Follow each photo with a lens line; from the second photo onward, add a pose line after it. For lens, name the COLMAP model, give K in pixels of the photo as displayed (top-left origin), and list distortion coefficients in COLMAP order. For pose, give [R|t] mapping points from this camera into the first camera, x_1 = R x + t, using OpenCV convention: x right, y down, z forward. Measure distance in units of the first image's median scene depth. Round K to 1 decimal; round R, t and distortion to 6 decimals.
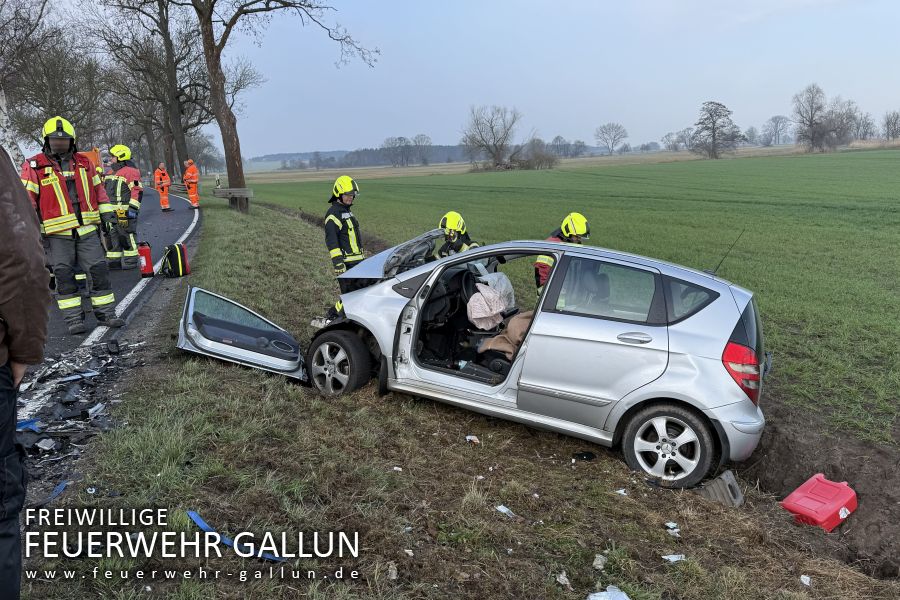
lens RADIAL K [[751.3, 0, 476.9], [0, 751.3, 304.0], [0, 0, 1]] dist [0.135282, -0.234595]
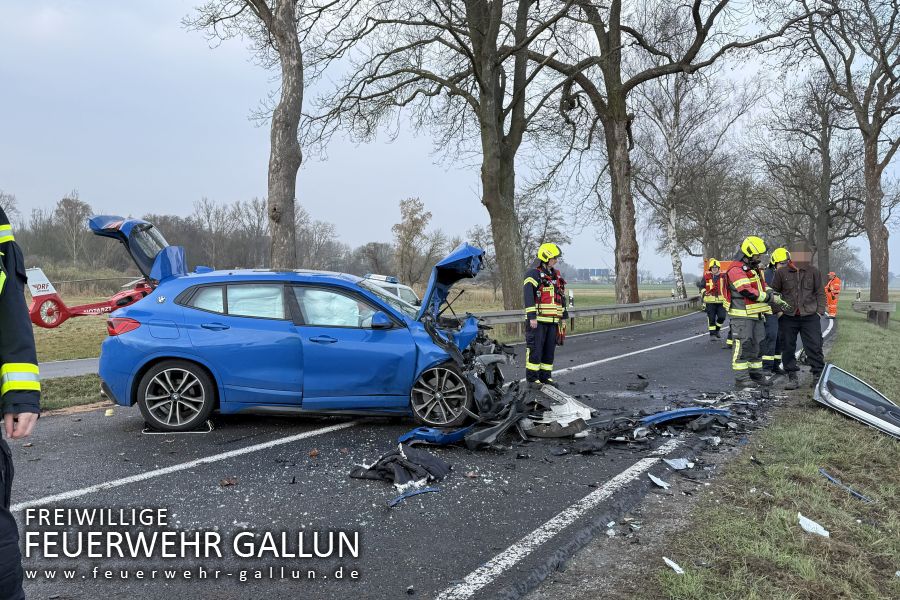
lens RADIAL K [[791.2, 0, 412.6], [0, 791.2, 304.5], [0, 0, 1]] dist [0.102330, -0.112160]
pose [[0.674970, 0.078990, -0.733605, 0.042812], [-0.183679, 0.980941, -0.063377, 0.026241], [0.714617, 0.177526, 0.676615, -0.129960]]
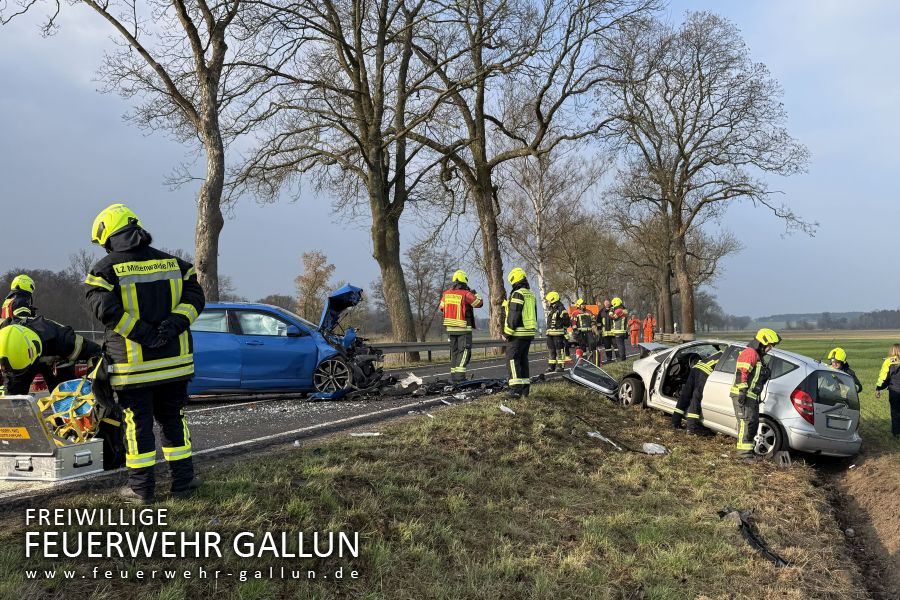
lens RADIAL K [[813.1, 0, 505.5], [0, 813.1, 303.8], [0, 0, 1]] dist [0.192983, -0.250067]
pose [[0.823477, 0.016495, -0.567110, 0.205115], [-0.134024, 0.976943, -0.166195, 0.064994], [0.551292, 0.212864, 0.806700, -0.270749]]
